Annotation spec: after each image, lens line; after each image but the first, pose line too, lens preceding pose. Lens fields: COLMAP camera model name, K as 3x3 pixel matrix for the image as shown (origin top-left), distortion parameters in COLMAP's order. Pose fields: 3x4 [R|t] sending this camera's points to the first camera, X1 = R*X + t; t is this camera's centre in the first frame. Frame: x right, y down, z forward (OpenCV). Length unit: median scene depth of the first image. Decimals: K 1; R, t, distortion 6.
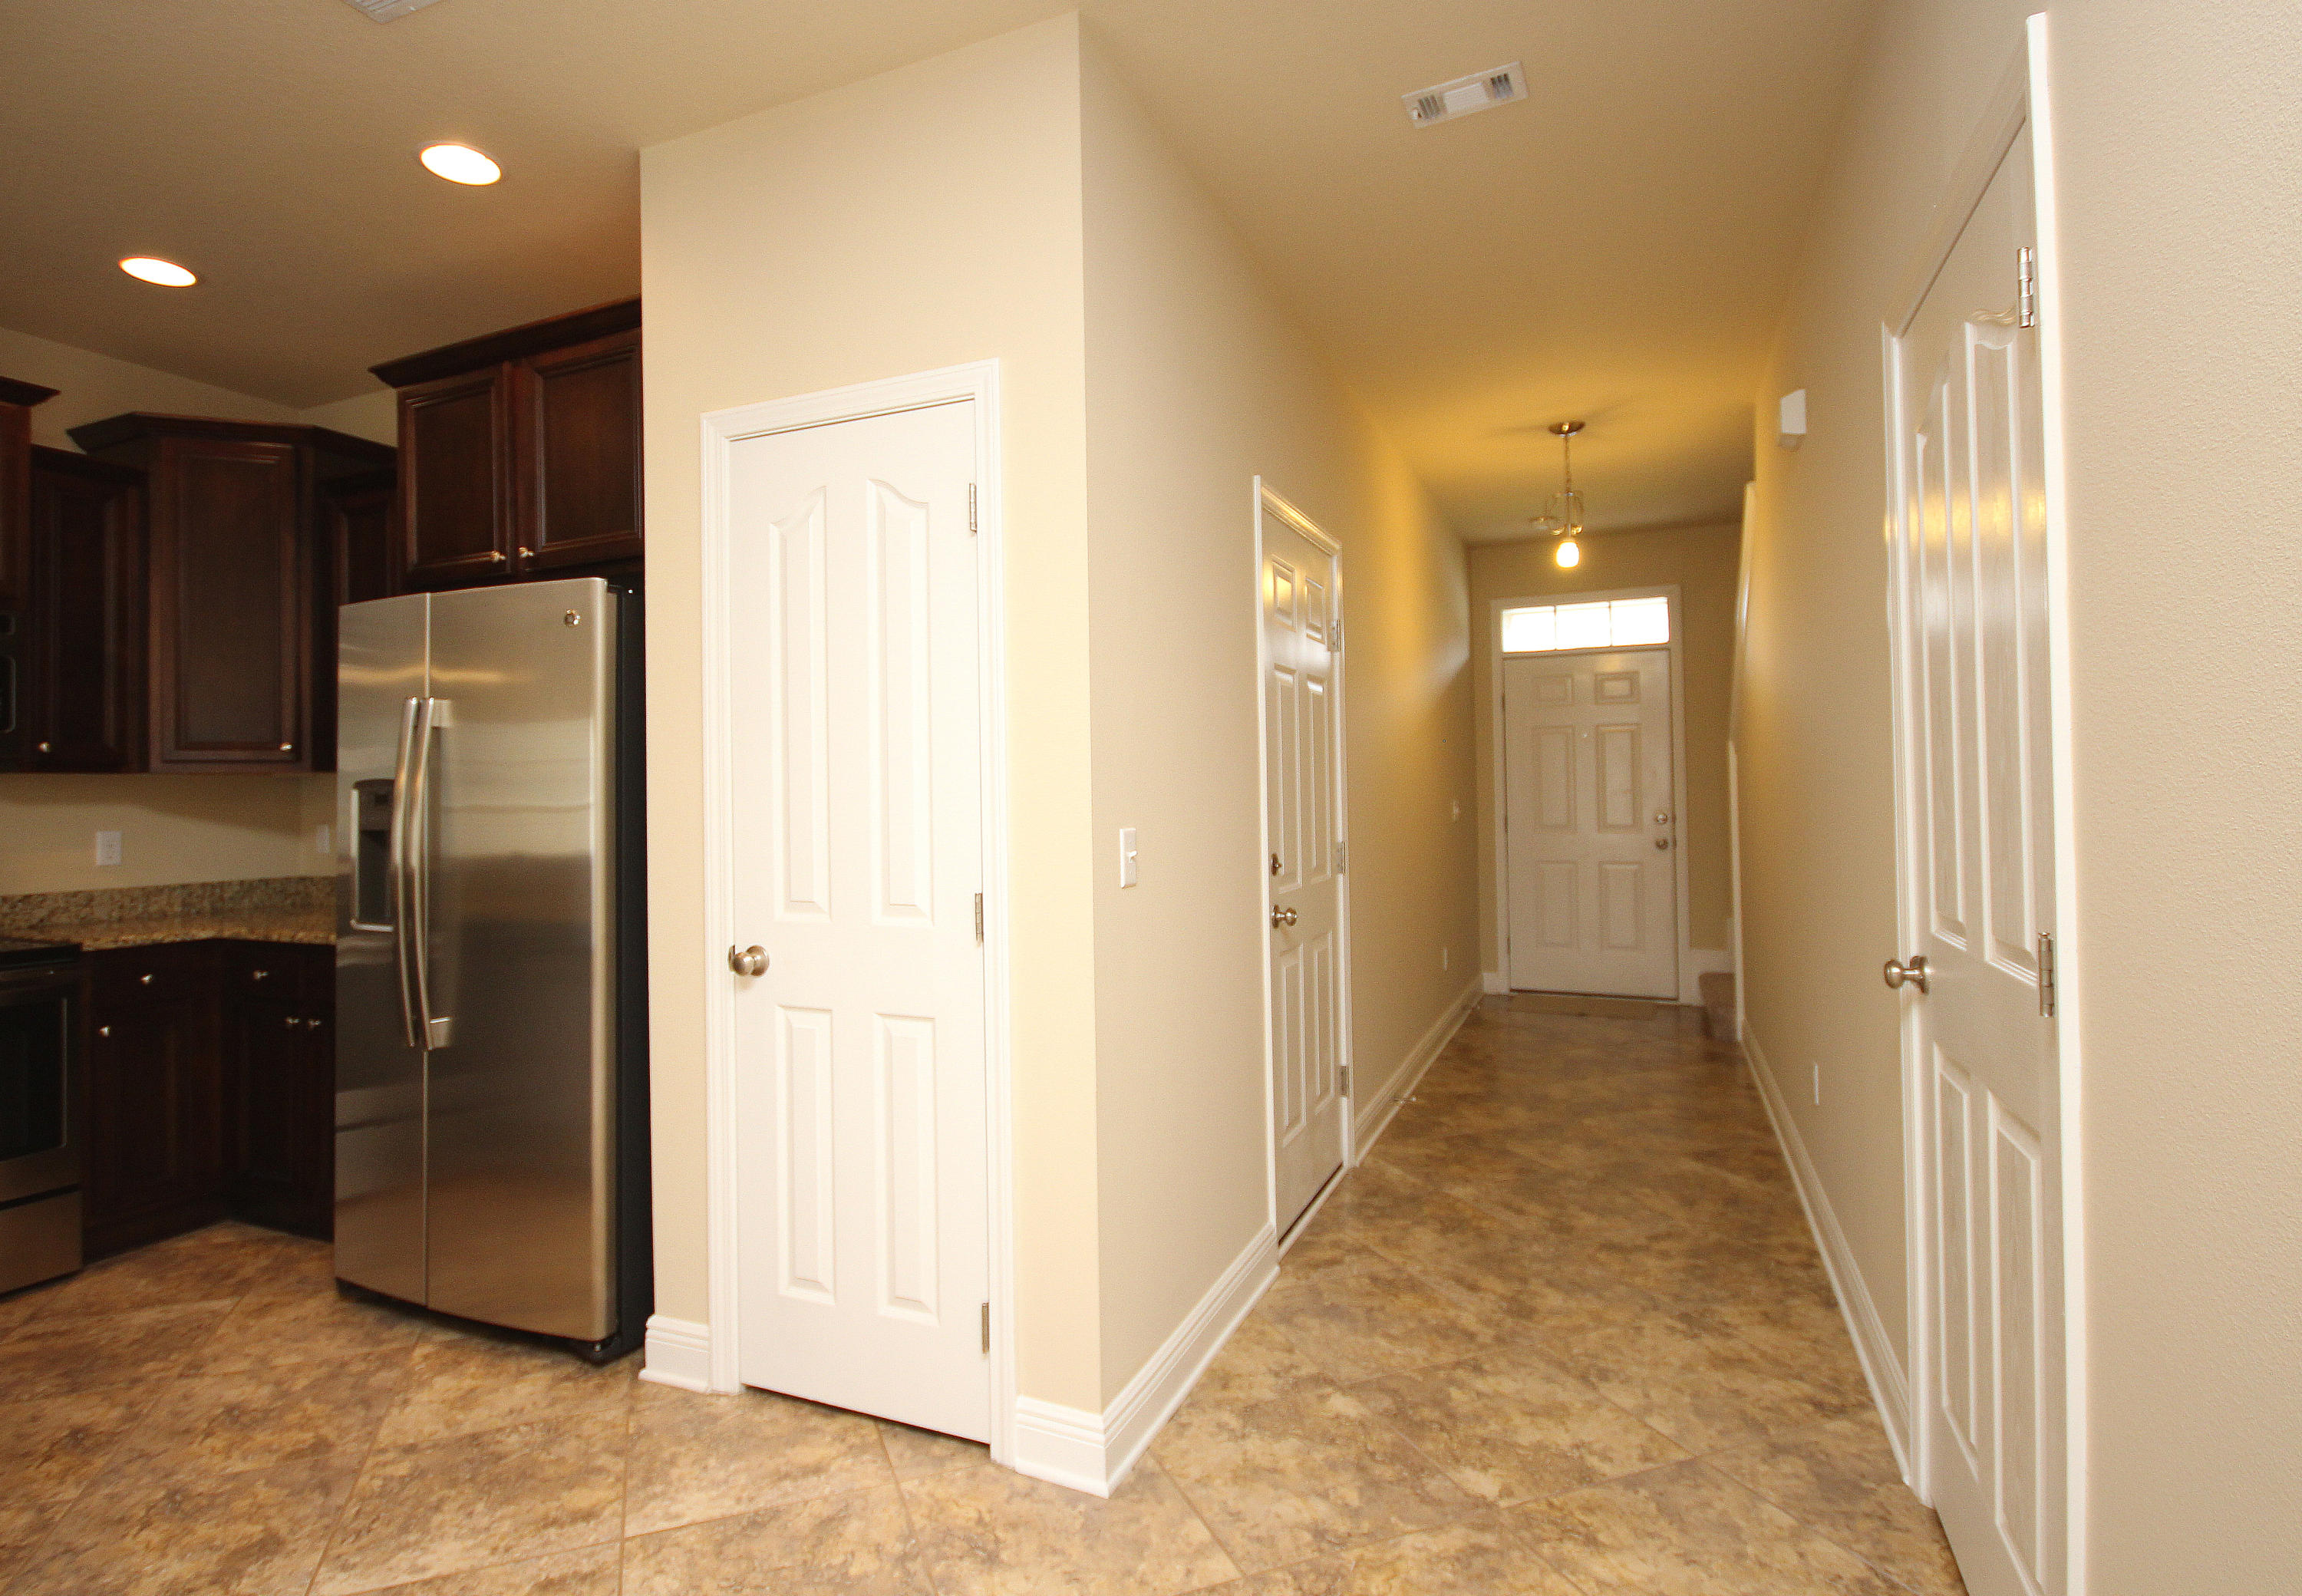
lens RADIAL K [[1149.2, 0, 1154.4], [0, 1149.2, 774.0], [0, 0, 1]] dist [-0.026413, -0.000700]
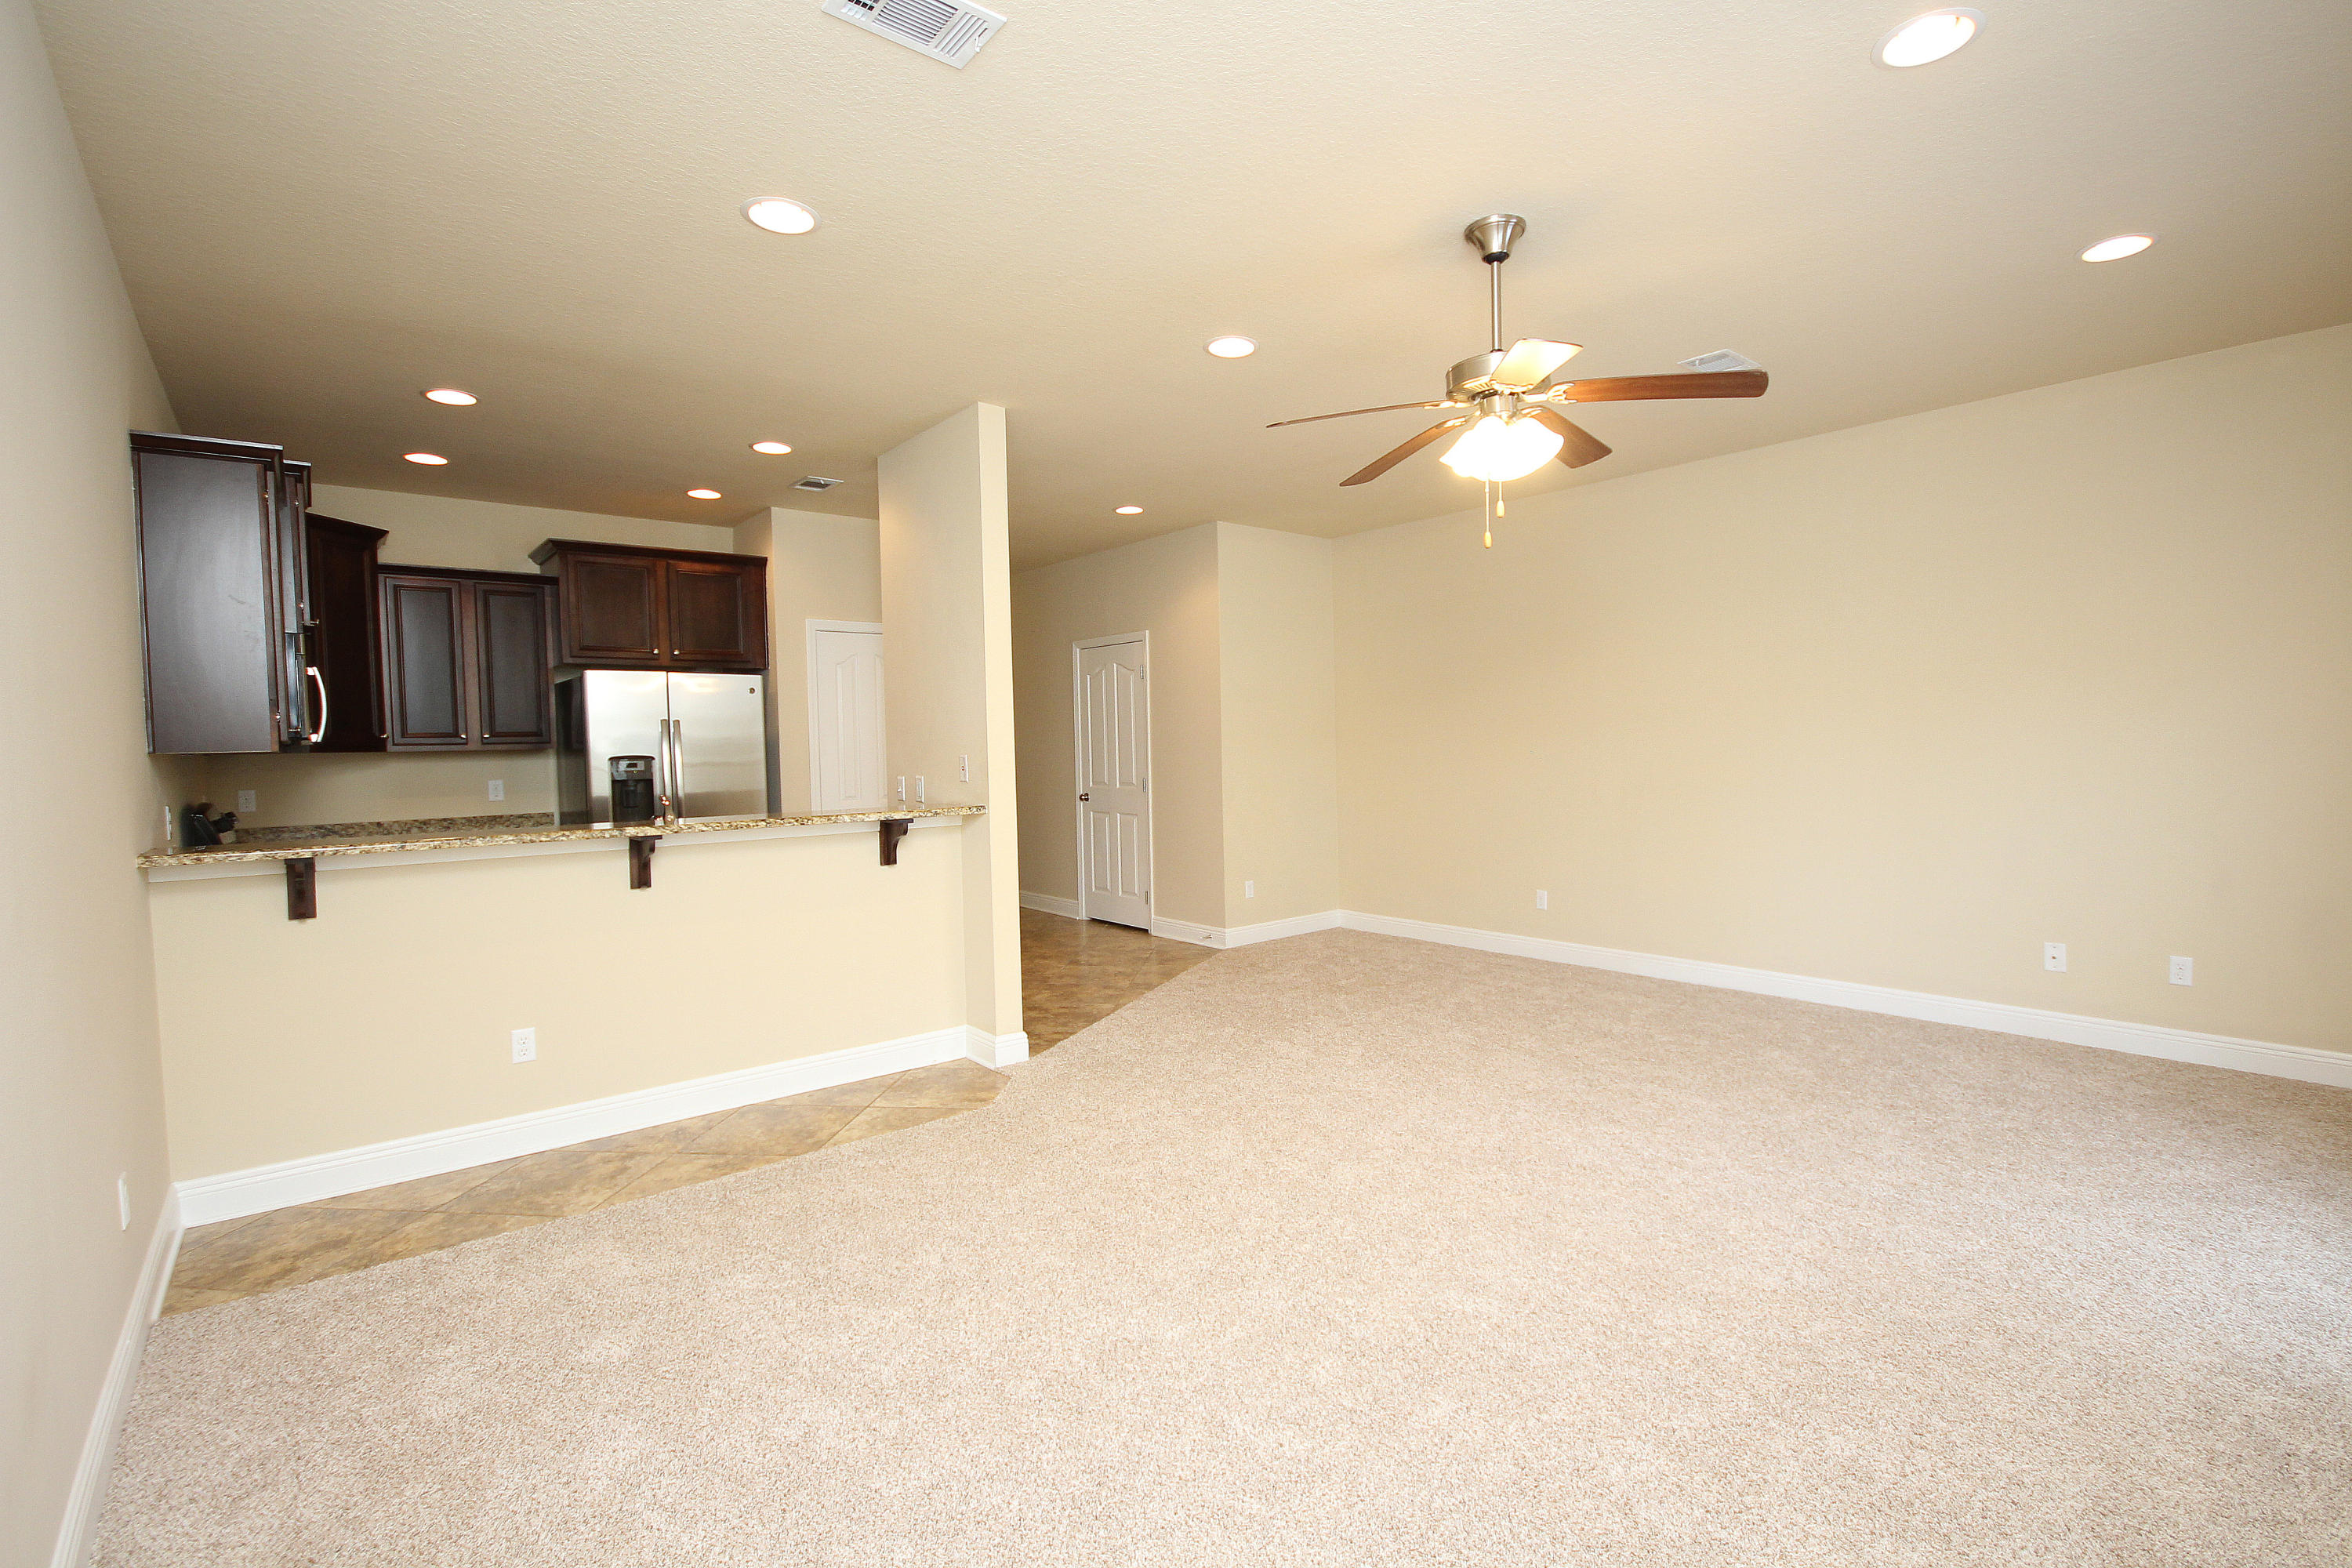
lens RADIAL K [[1088.3, 0, 1196.5], [0, 1088.3, 775.7], [0, 0, 1]] dist [-0.002577, -0.000443]
pose [[0.472513, -0.025909, 0.880943, -1.915863], [-0.000974, 0.999552, 0.029920, -0.017798], [-0.881323, -0.014996, 0.472276, -0.880270]]
